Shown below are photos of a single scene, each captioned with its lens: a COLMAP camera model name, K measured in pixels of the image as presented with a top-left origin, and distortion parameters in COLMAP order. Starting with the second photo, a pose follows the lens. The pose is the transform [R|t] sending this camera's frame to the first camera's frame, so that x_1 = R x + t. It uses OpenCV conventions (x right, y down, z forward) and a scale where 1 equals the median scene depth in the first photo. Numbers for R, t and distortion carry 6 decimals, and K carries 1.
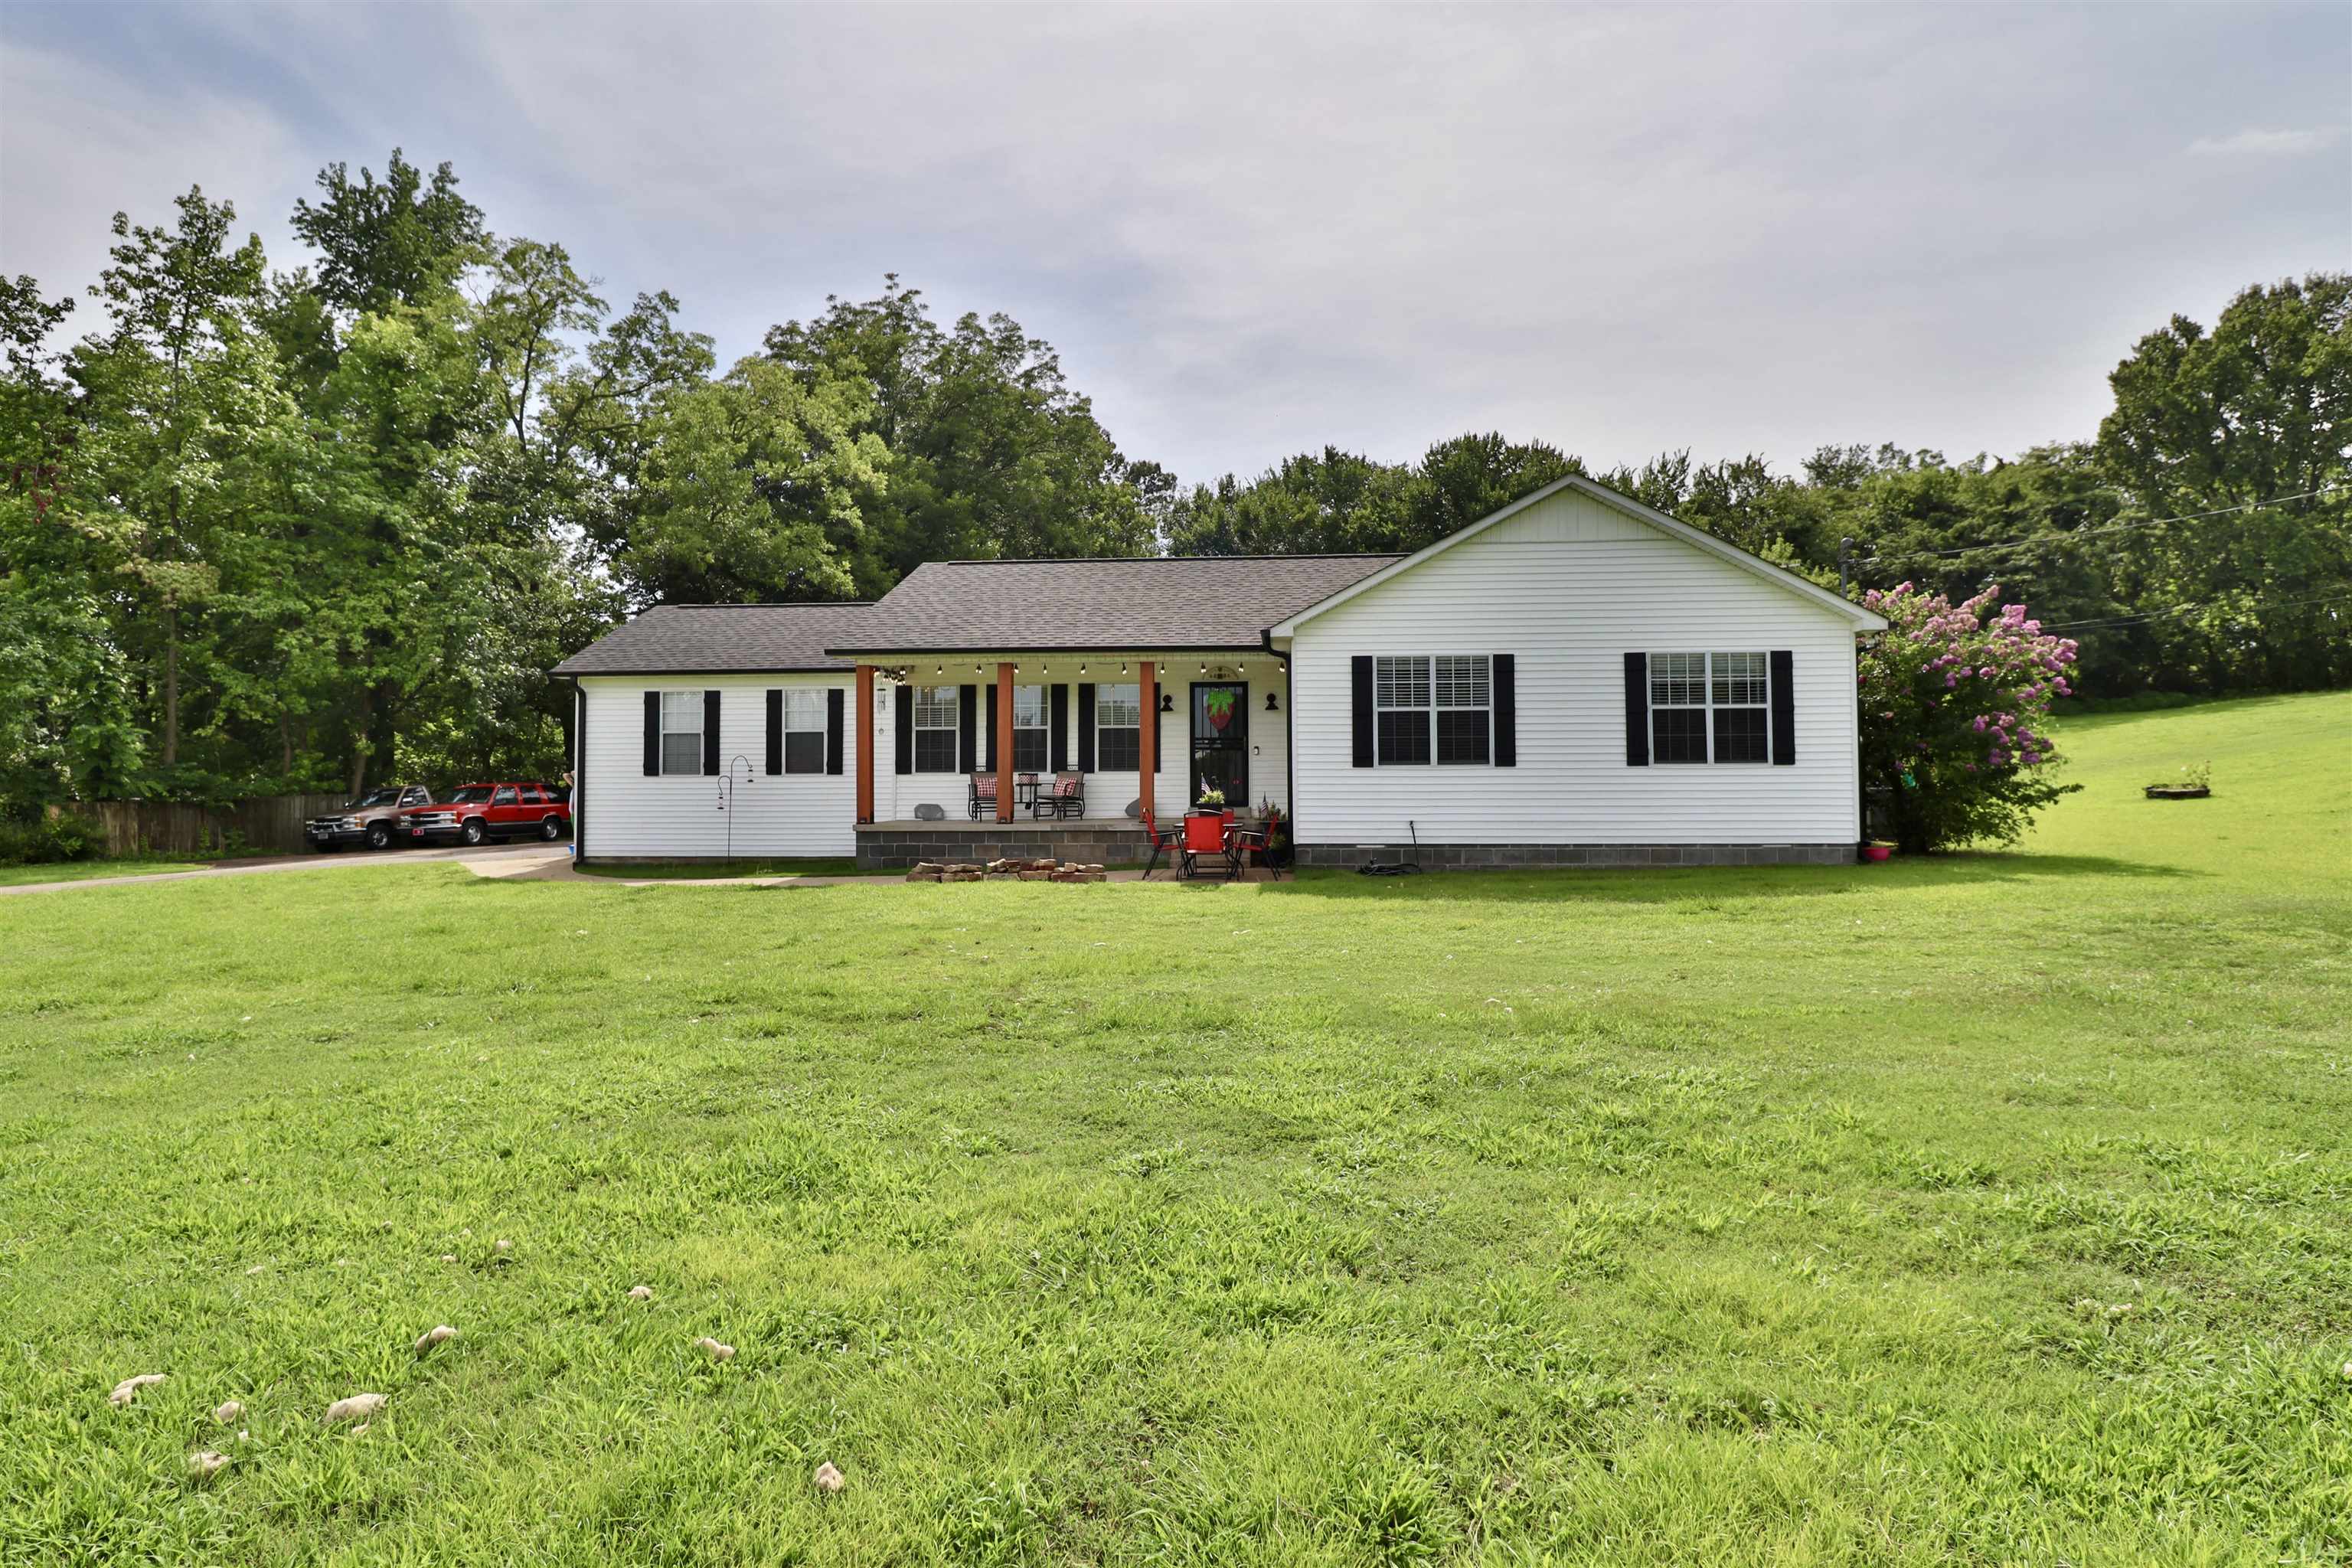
lens RADIAL K [[1215.3, 0, 1192.6], [0, 1215.3, 747.7], [0, 0, 1]] dist [-0.001779, -0.014583]
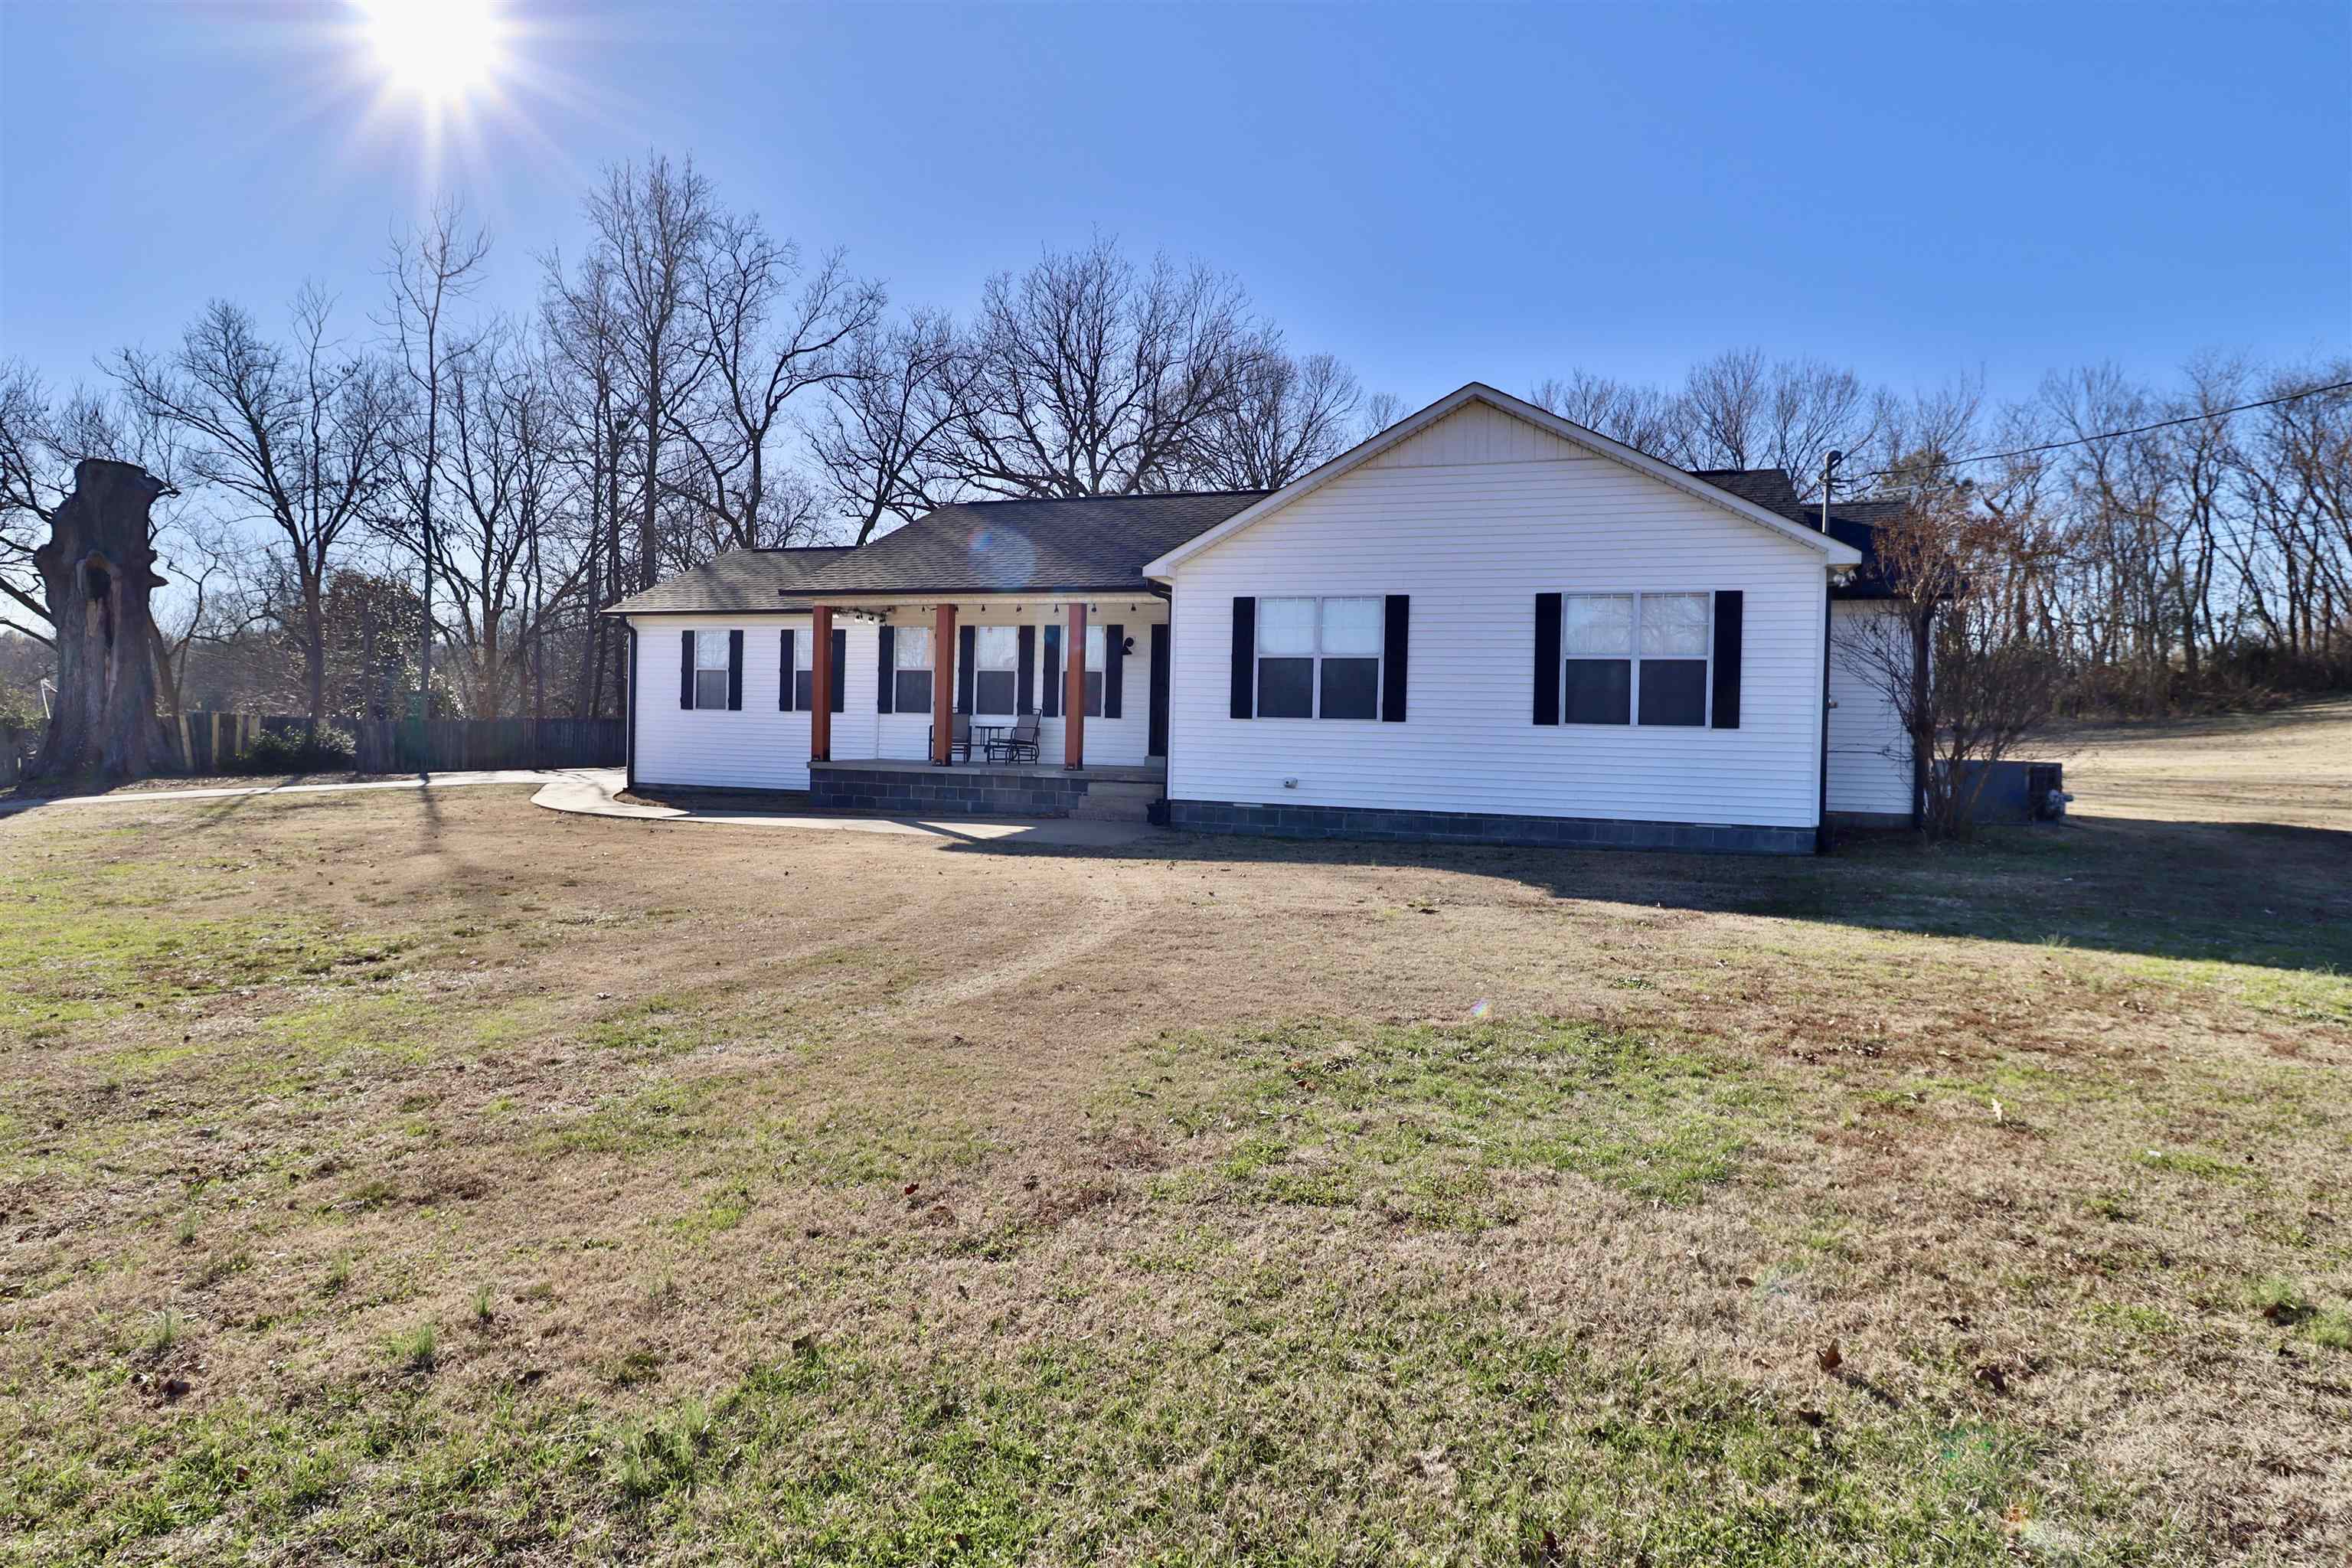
lens RADIAL K [[1212.1, 0, 1187.8], [0, 1212.1, 747.7], [0, 0, 1]] dist [0.000134, -0.014800]
pose [[0.966788, 0.030728, -0.253724, 0.153221], [-0.017941, 0.998457, 0.052559, -0.004324], [0.254947, -0.046261, 0.965848, 0.048006]]
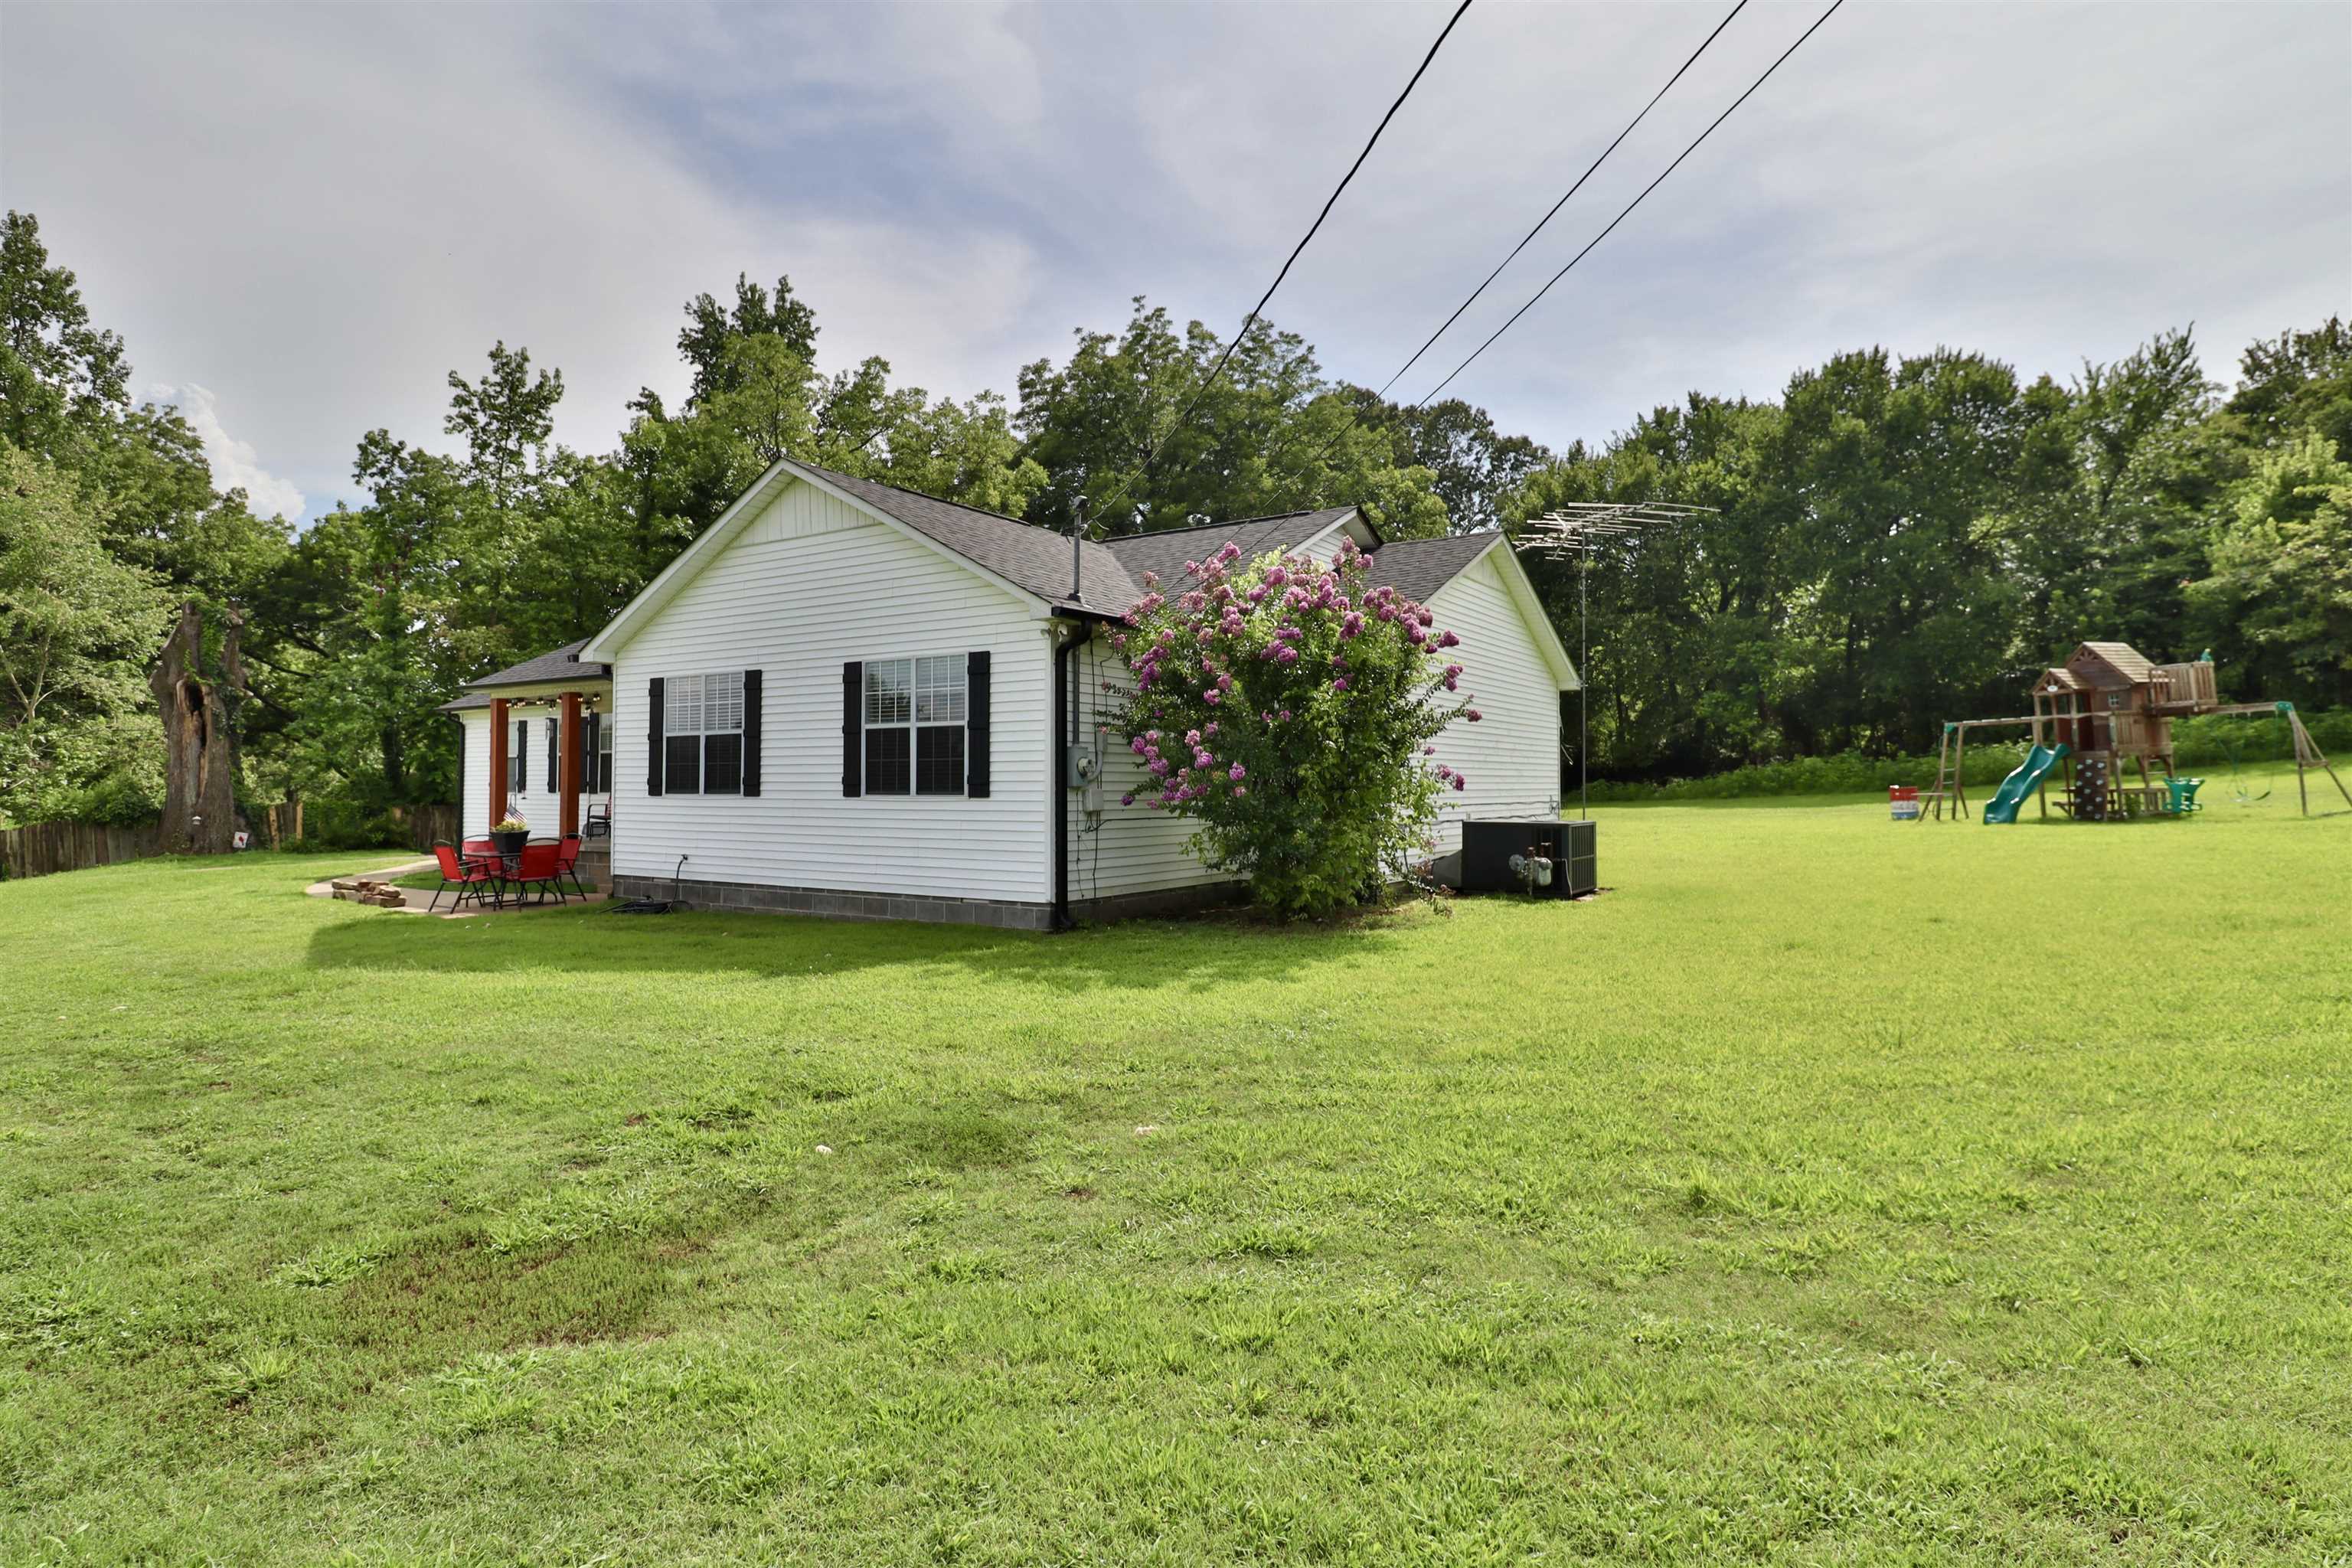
lens RADIAL K [[1212.1, 0, 1187.8], [0, 1212.1, 747.7], [0, 0, 1]] dist [0.000134, -0.014800]
pose [[0.878668, -0.012602, -0.477267, 0.437106], [0.014499, 0.999895, 0.000291, -0.007191], [0.477213, -0.007176, 0.878758, 0.169541]]
